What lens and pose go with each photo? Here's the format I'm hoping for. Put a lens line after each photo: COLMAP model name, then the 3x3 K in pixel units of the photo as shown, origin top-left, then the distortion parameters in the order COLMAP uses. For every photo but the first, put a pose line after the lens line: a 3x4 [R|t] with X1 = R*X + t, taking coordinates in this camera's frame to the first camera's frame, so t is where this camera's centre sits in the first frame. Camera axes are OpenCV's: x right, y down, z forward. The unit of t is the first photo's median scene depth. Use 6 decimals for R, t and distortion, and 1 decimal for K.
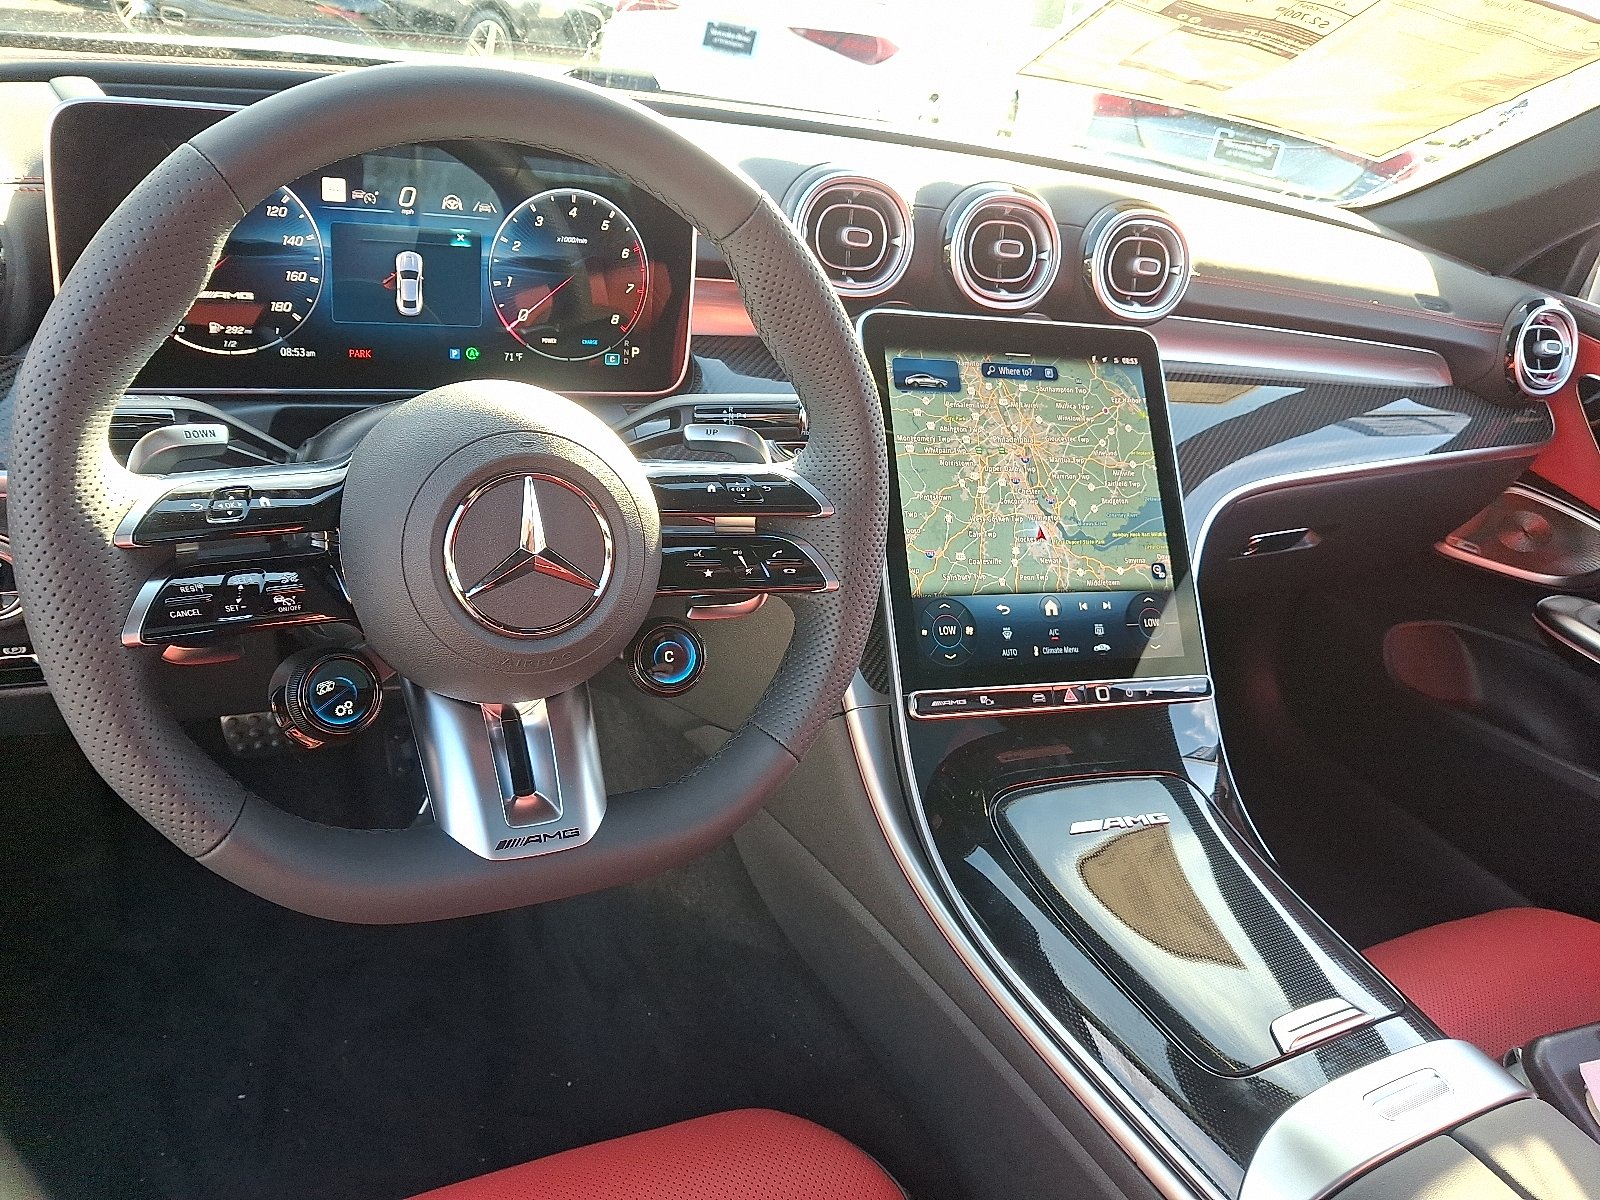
lens RADIAL K [[1140.7, 0, 800.0], [0, 1140.7, 600.0], [0, 0, 1]] dist [0.178911, -0.392326]
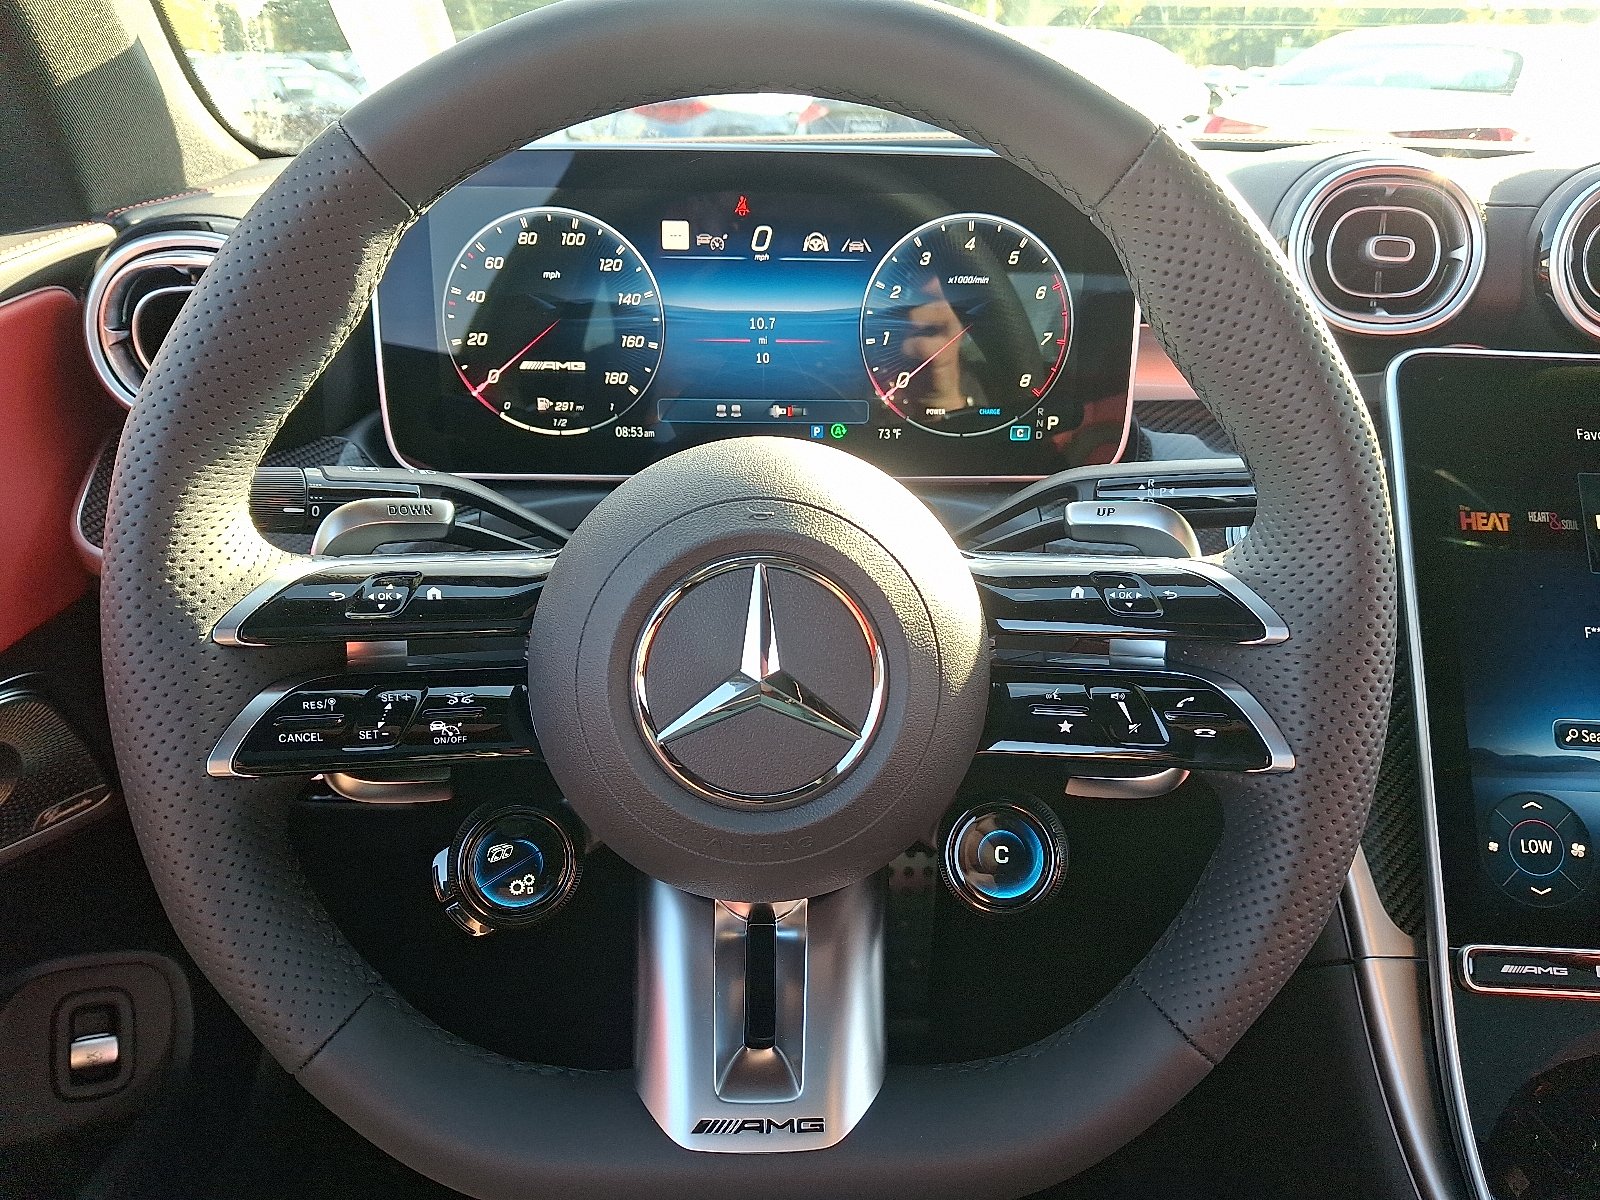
lens RADIAL K [[1239.7, 0, 800.0], [0, 1239.7, 600.0], [0, 0, 1]] dist [0.067639, -0.129955]
pose [[0.906281, 0.022802, -0.422060, 0.061370], [-0.070923, 0.992590, -0.098667, -0.012684], [0.416683, 0.119354, 0.901183, 0.265892]]
